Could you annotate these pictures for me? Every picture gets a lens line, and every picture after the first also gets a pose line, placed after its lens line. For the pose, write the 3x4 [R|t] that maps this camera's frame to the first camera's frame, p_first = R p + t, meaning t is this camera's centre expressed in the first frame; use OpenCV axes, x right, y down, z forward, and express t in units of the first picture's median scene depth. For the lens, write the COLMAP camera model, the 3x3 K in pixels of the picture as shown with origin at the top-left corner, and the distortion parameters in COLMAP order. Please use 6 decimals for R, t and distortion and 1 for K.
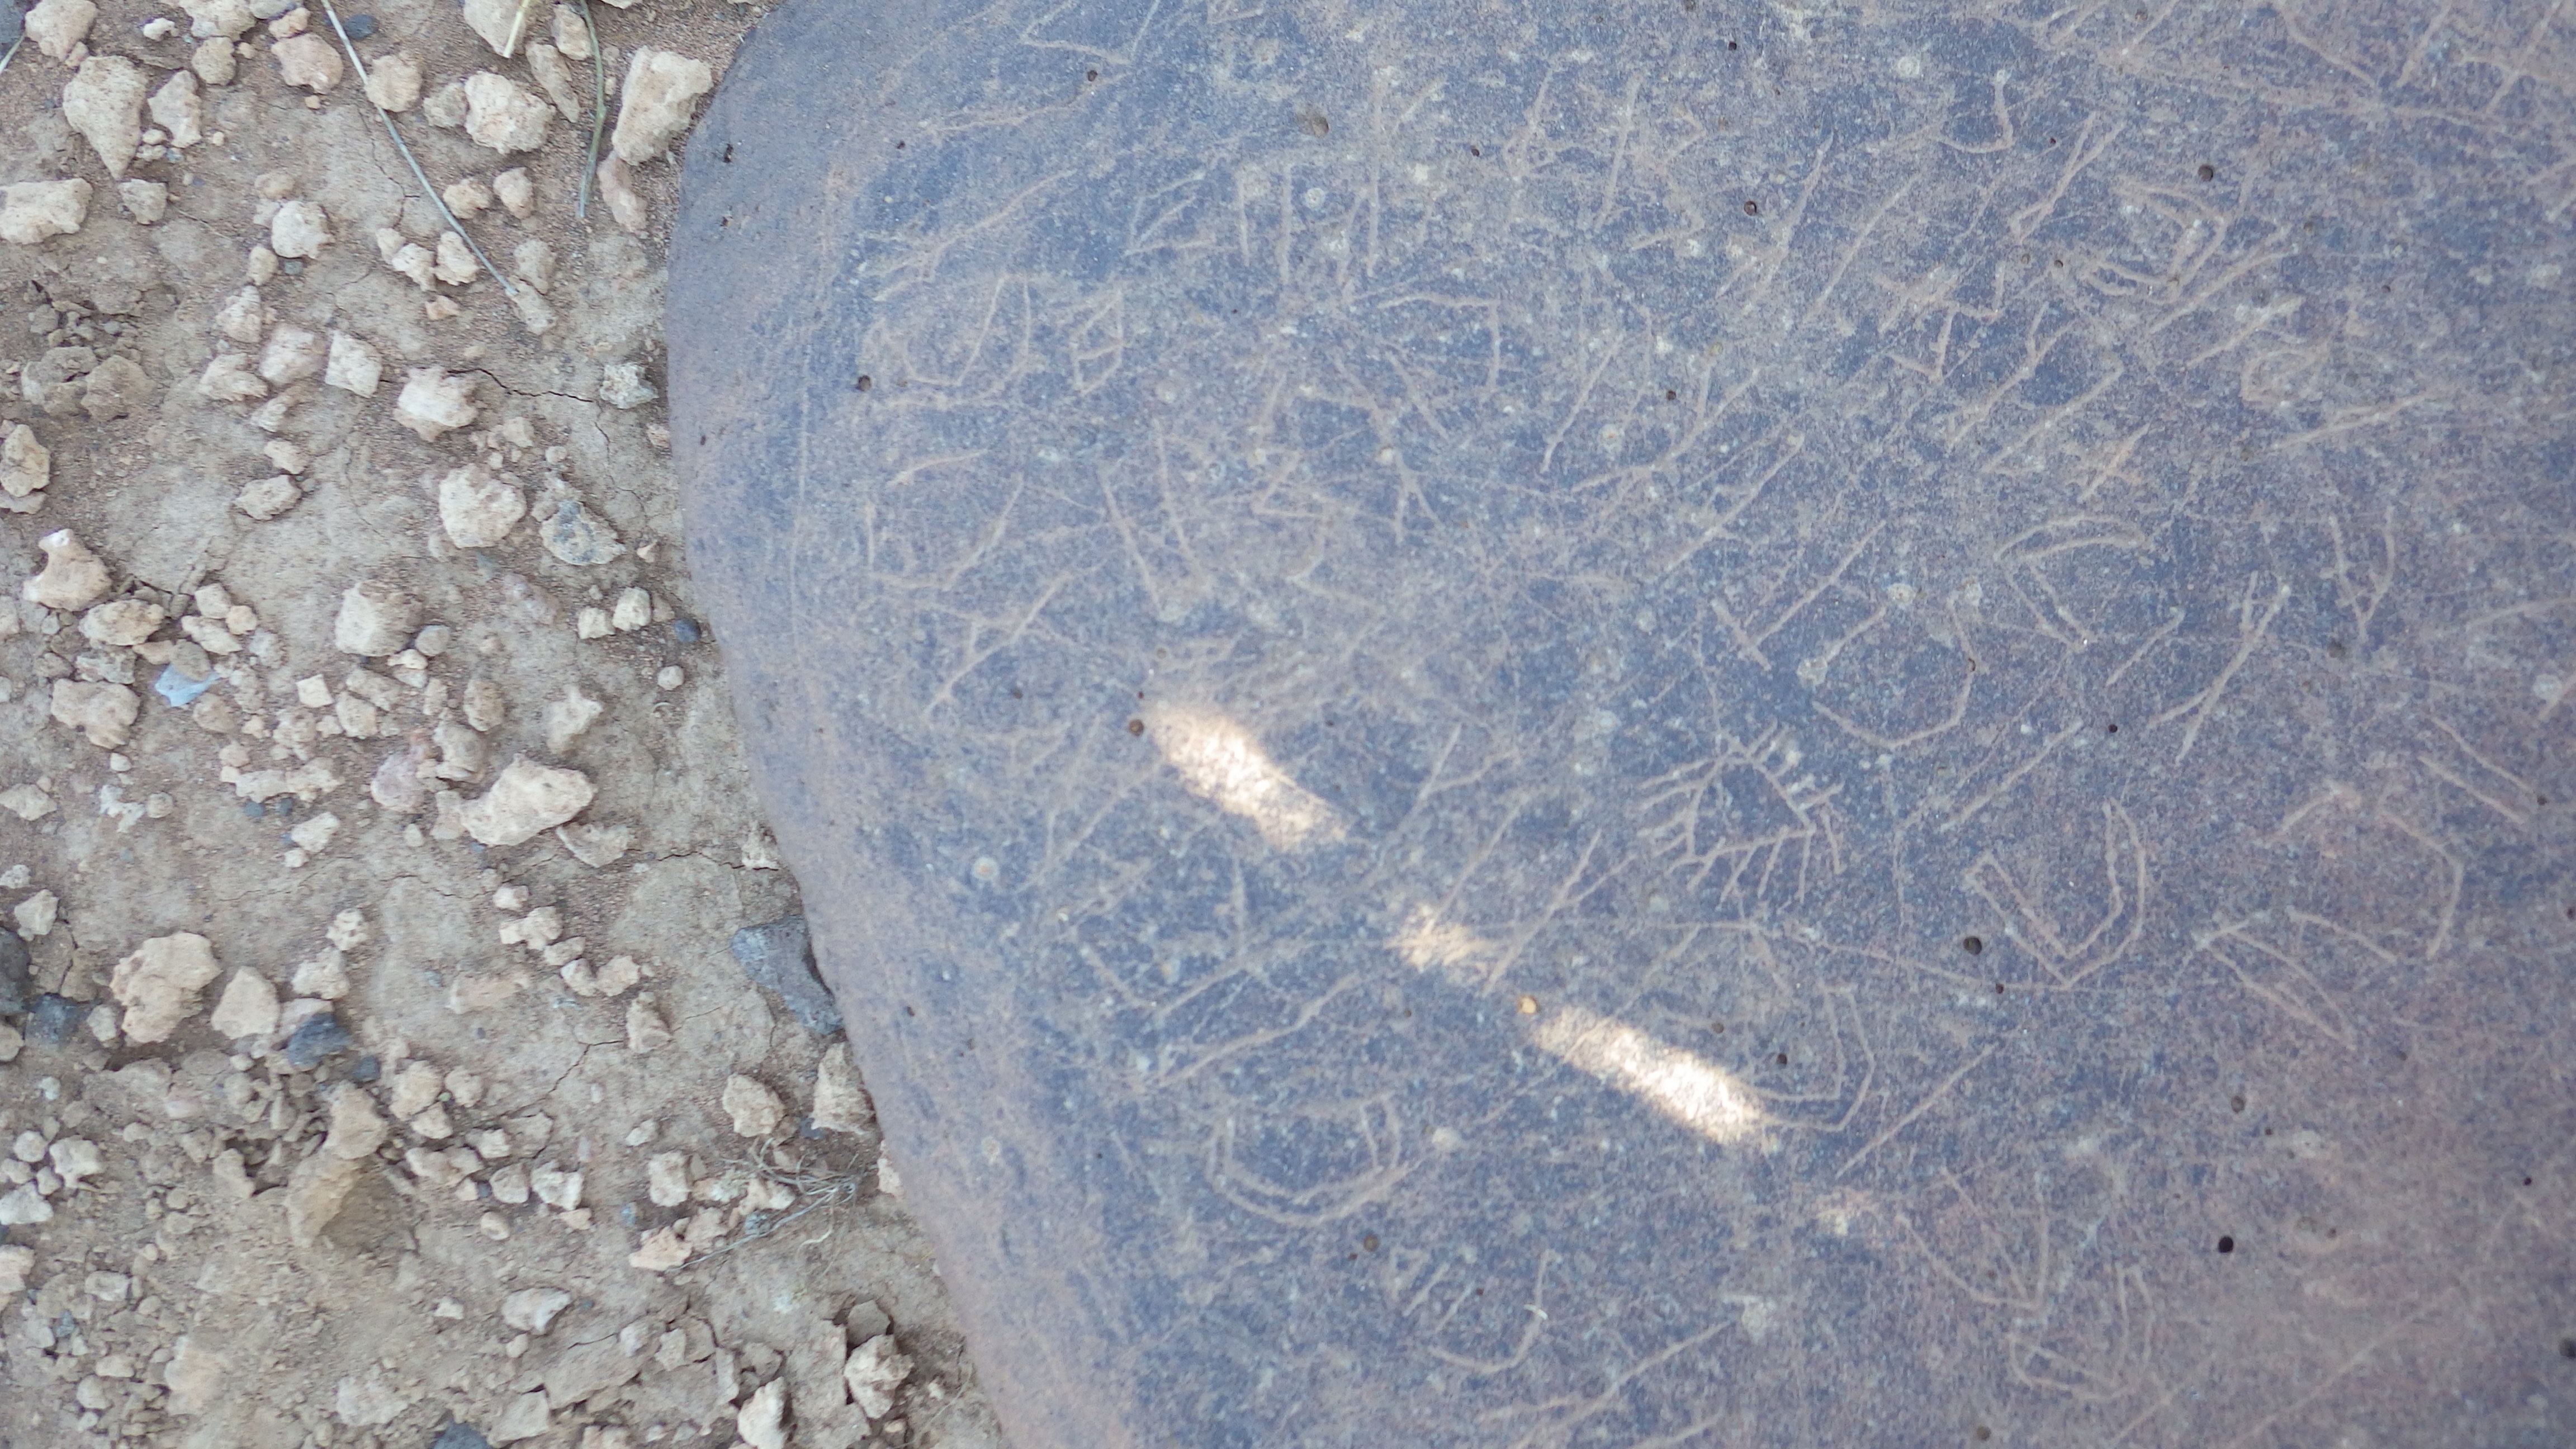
lens RADIAL K [[1953.2, 0, 1325.5], [0, 1953.2, 728.3], [0, 0, 1]] dist [0.013937, -0.001010]
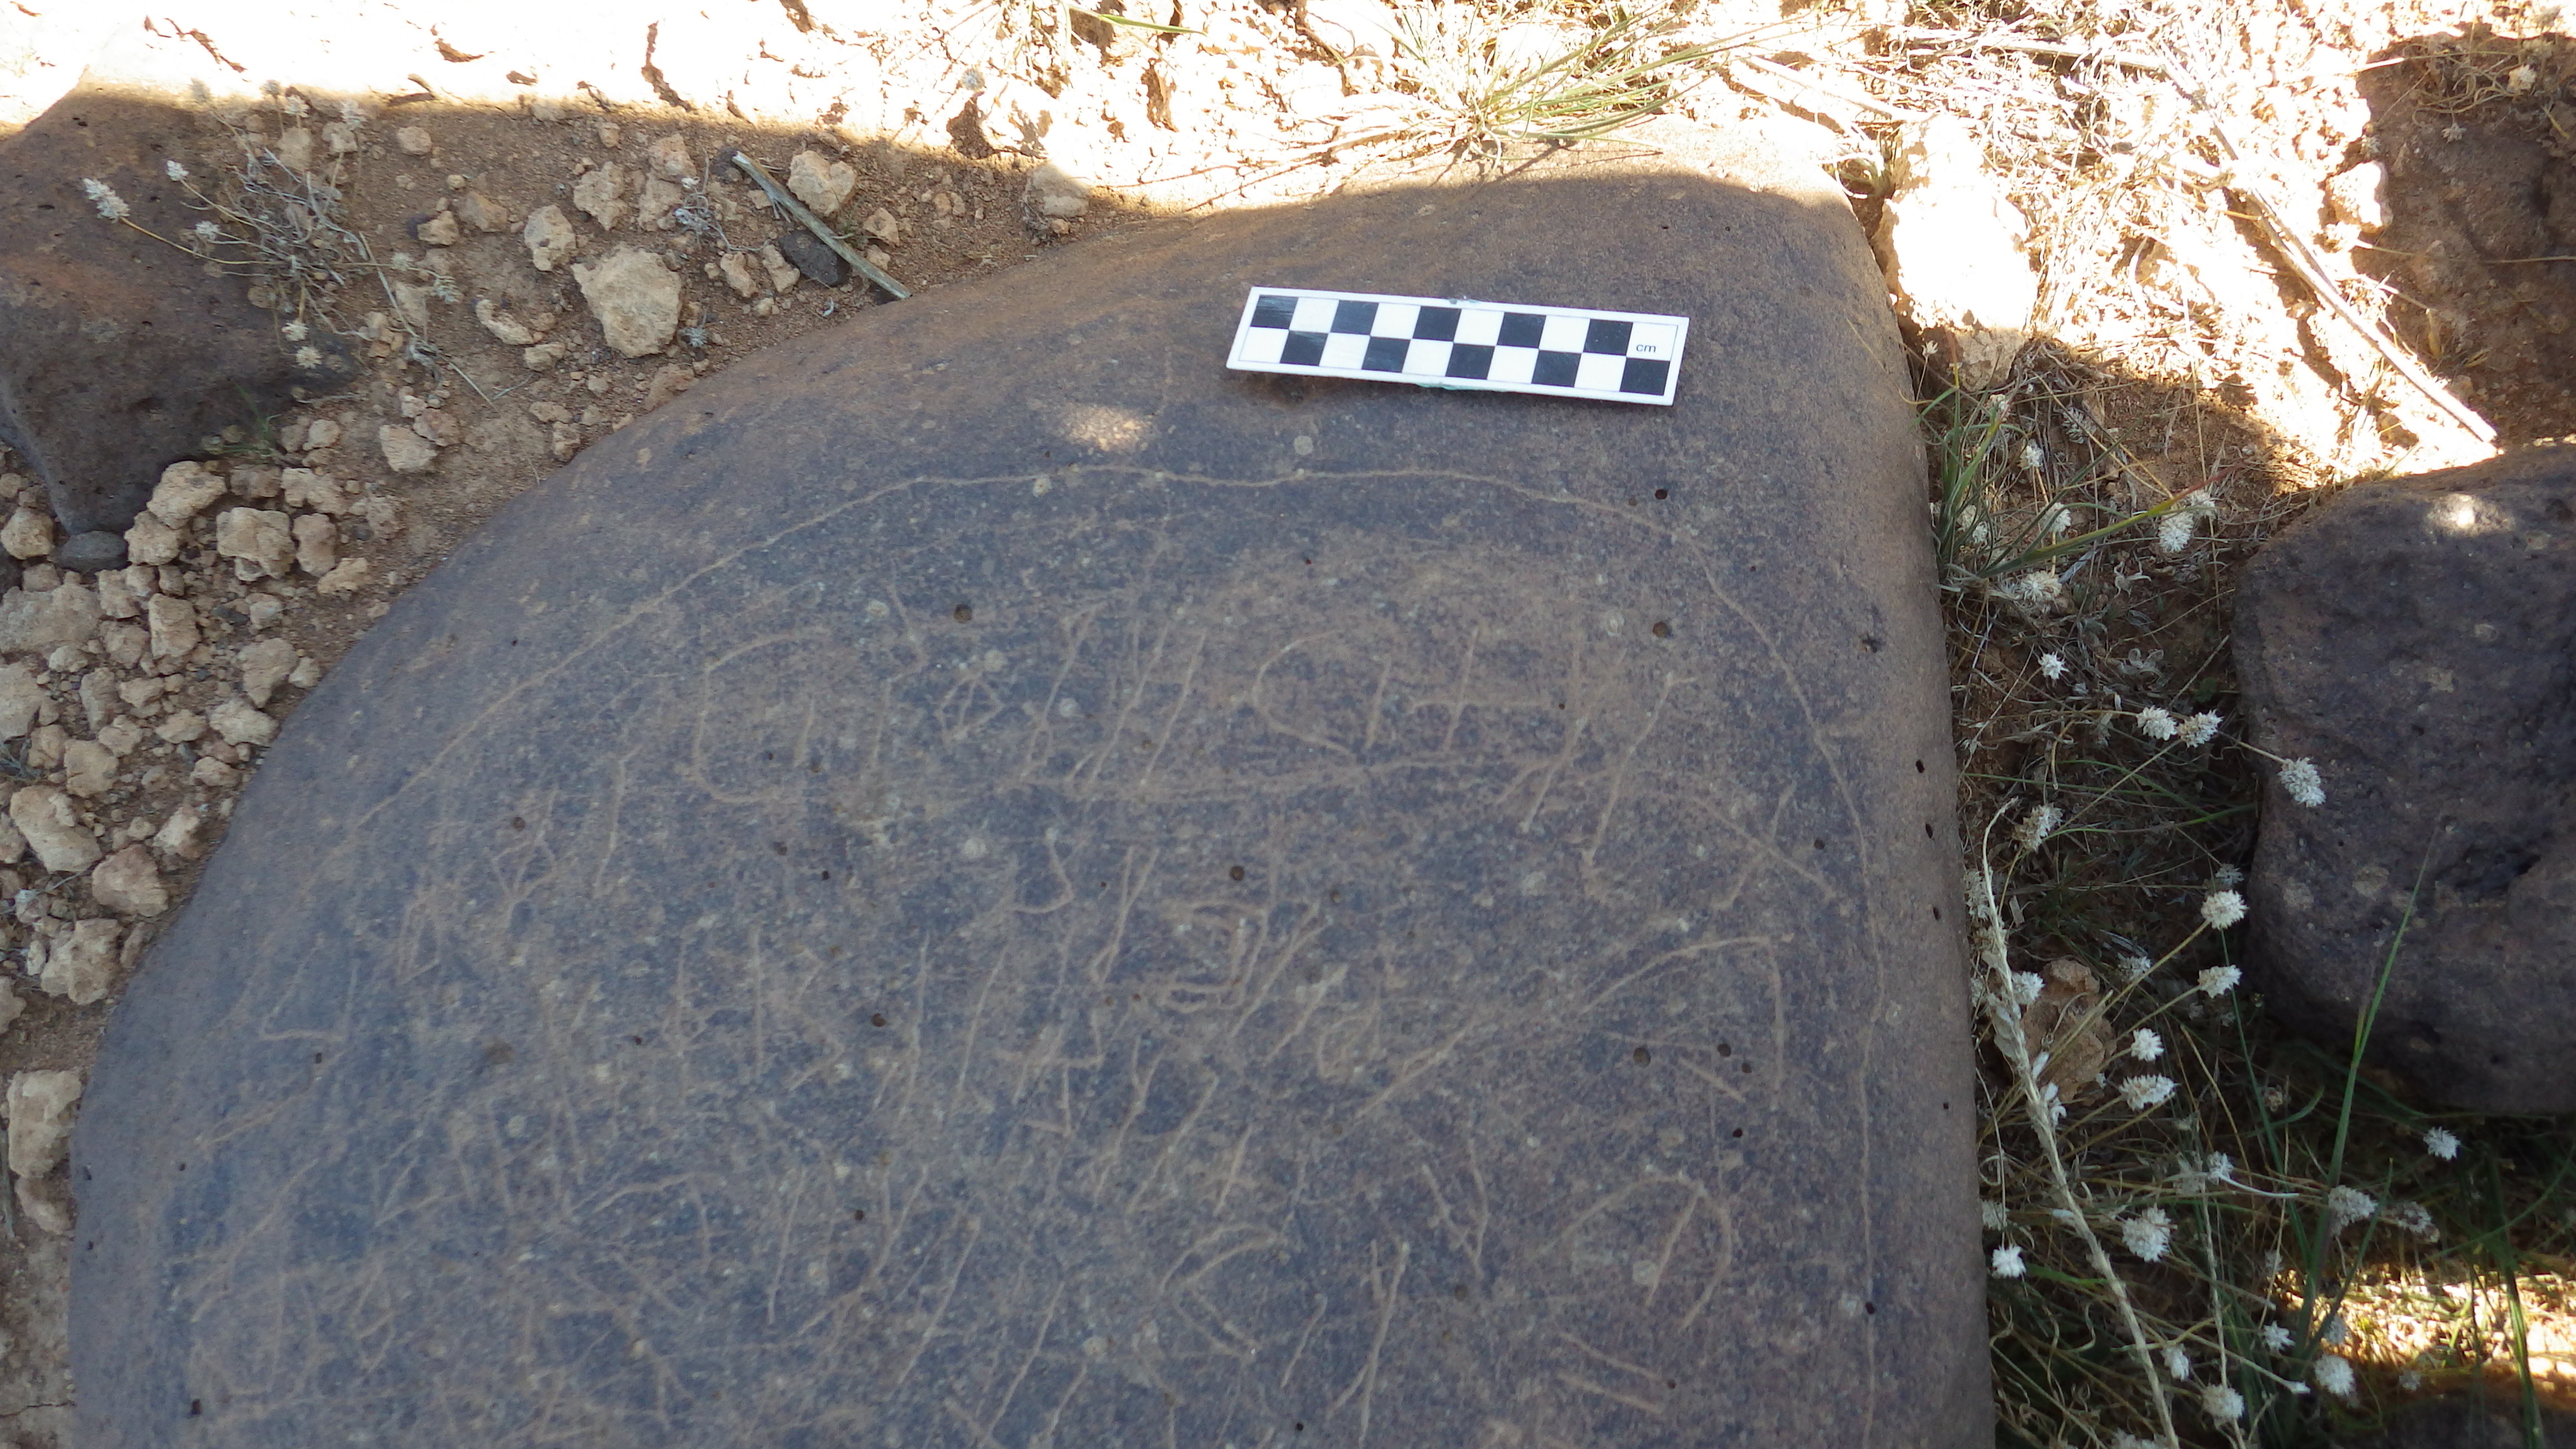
lens RADIAL K [[1953.2, 0, 1331.9], [0, 1953.2, 718.1], [0, 0, 1]] dist [0.013937, -0.001010]
pose [[0.940824, -0.338895, -0.000488, 0.519576], [0.337050, 0.935851, -0.102862, -0.230763], [0.035316, 0.096611, 0.994696, -0.083986]]
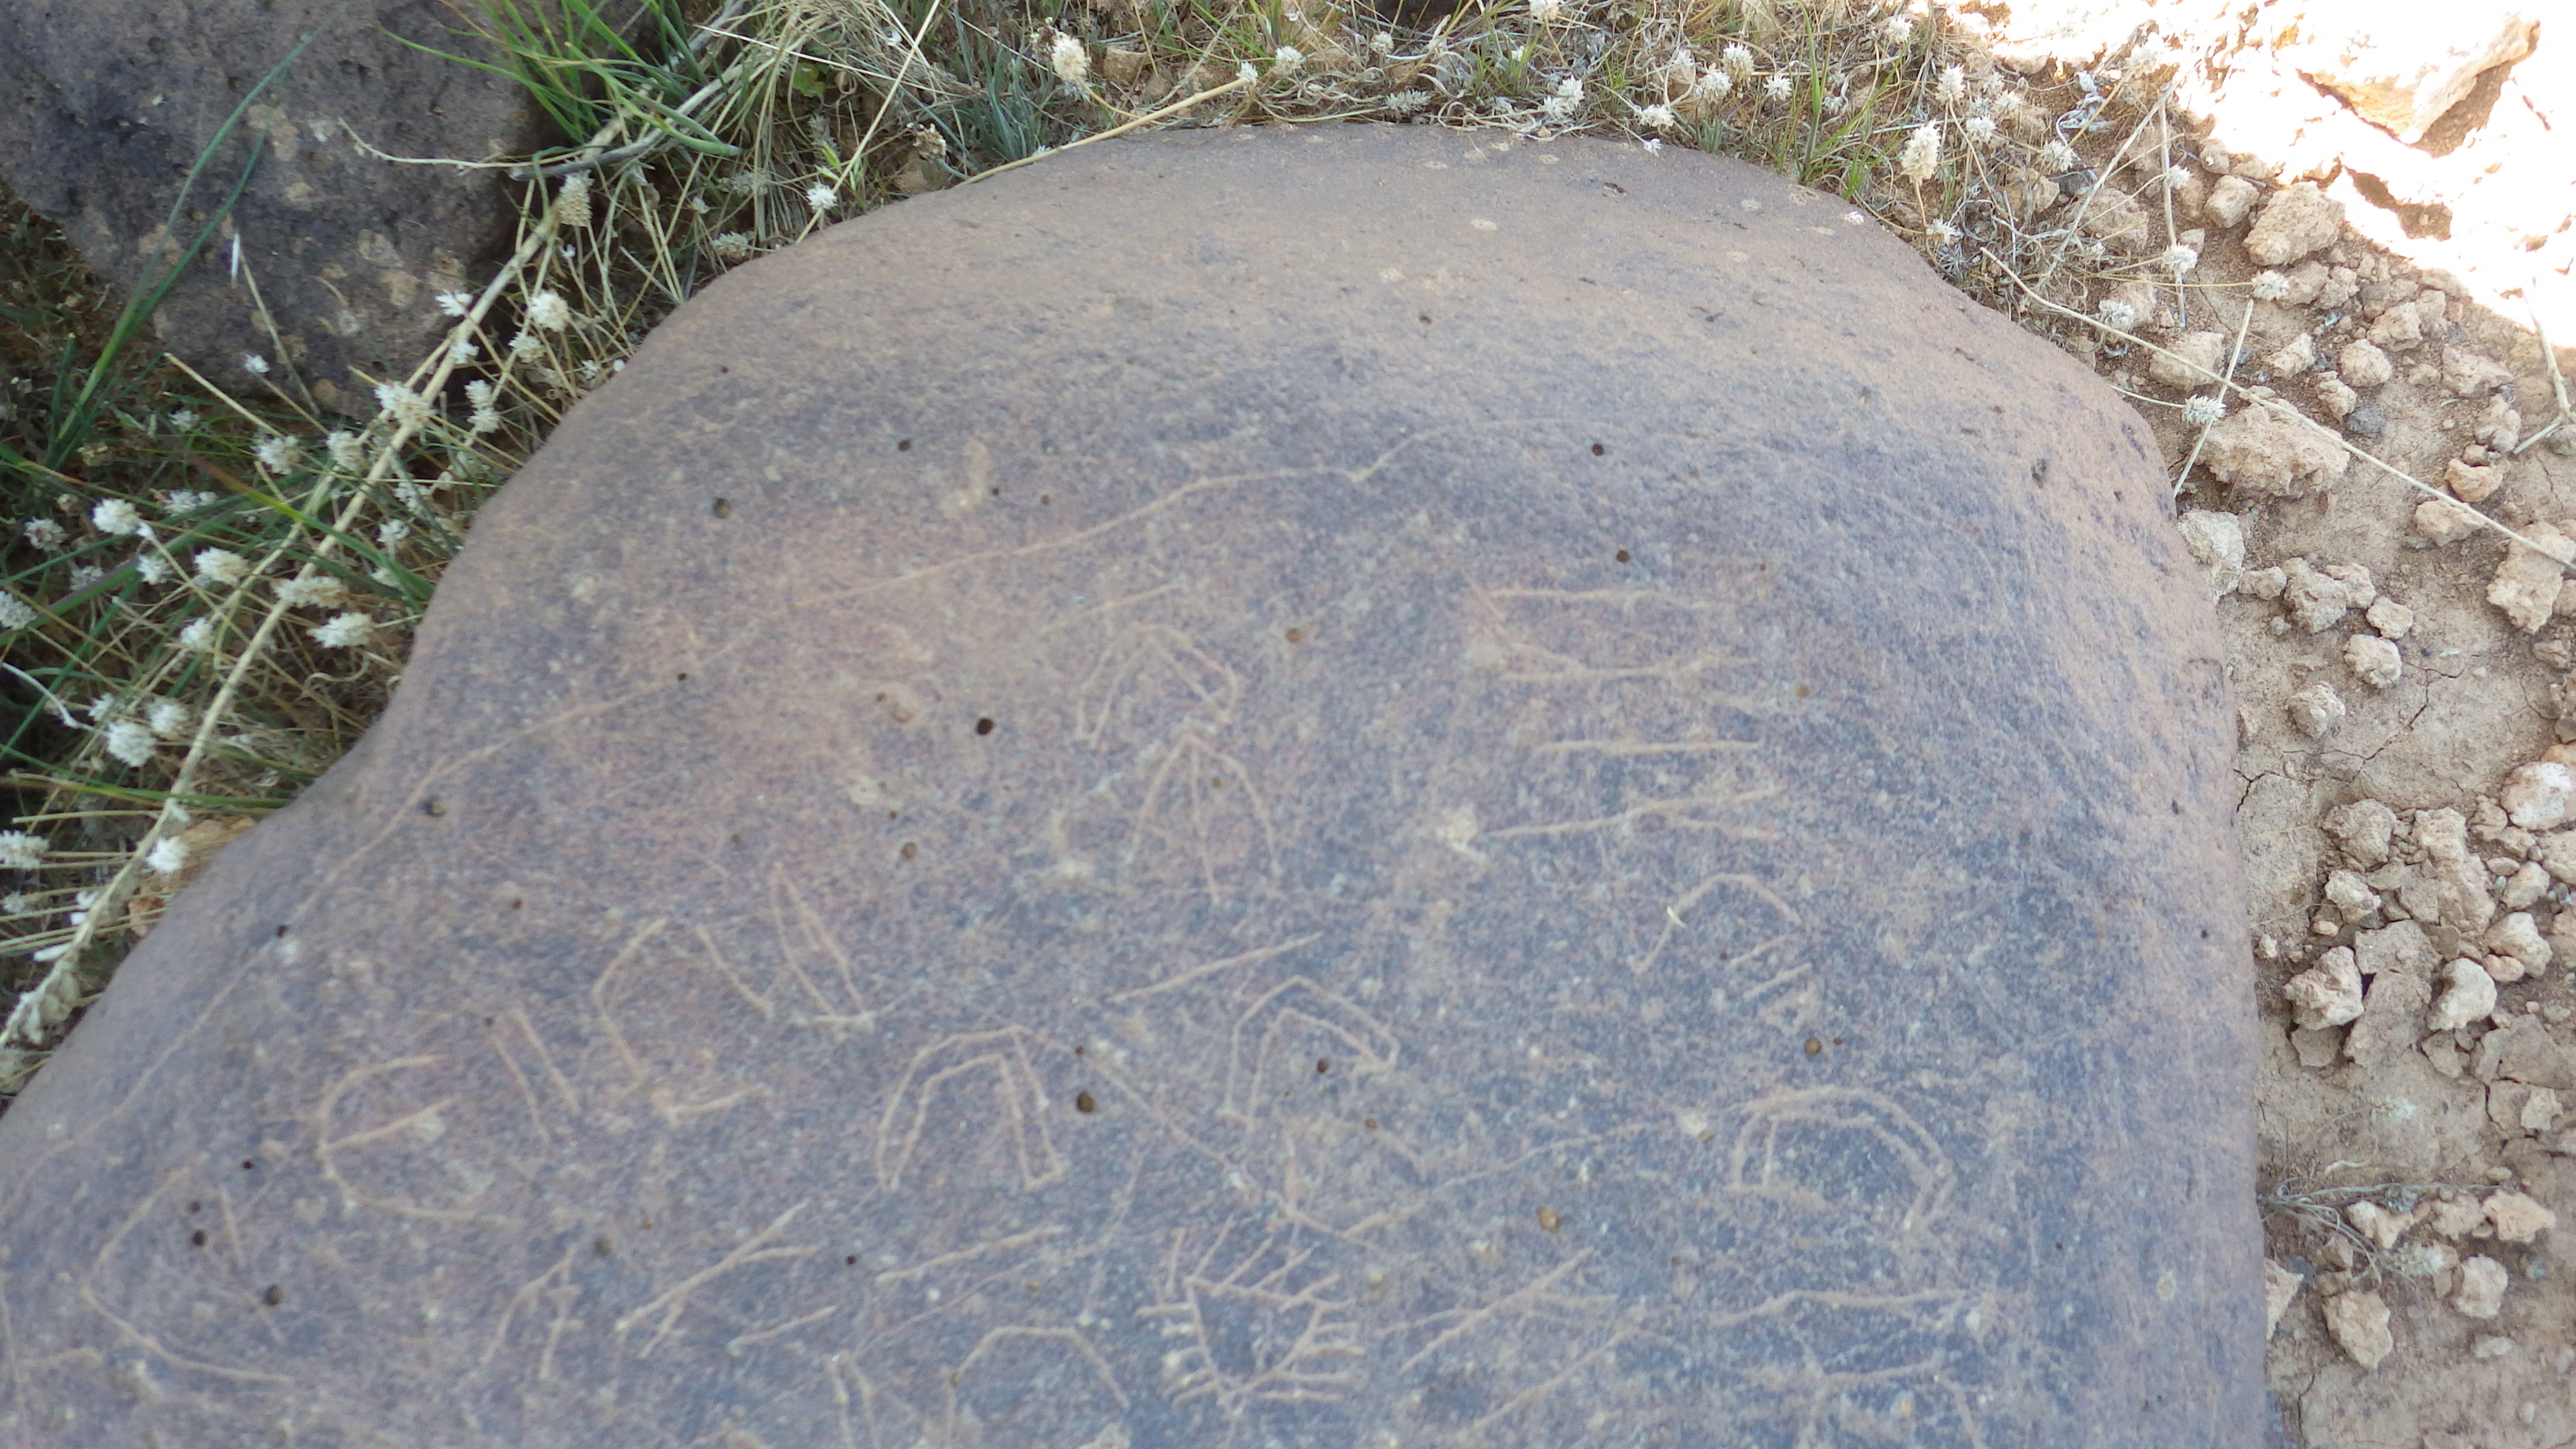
lens RADIAL K [[1953.2, 0, 1324.6], [0, 1953.2, 704.3], [0, 0, 1]] dist [0.013937, -0.001010]
pose [[-0.912617, -0.390418, 0.121259, 0.179751], [0.403082, -0.908827, 0.107512, 0.216295], [0.068229, 0.146994, 0.986781, 0.065968]]
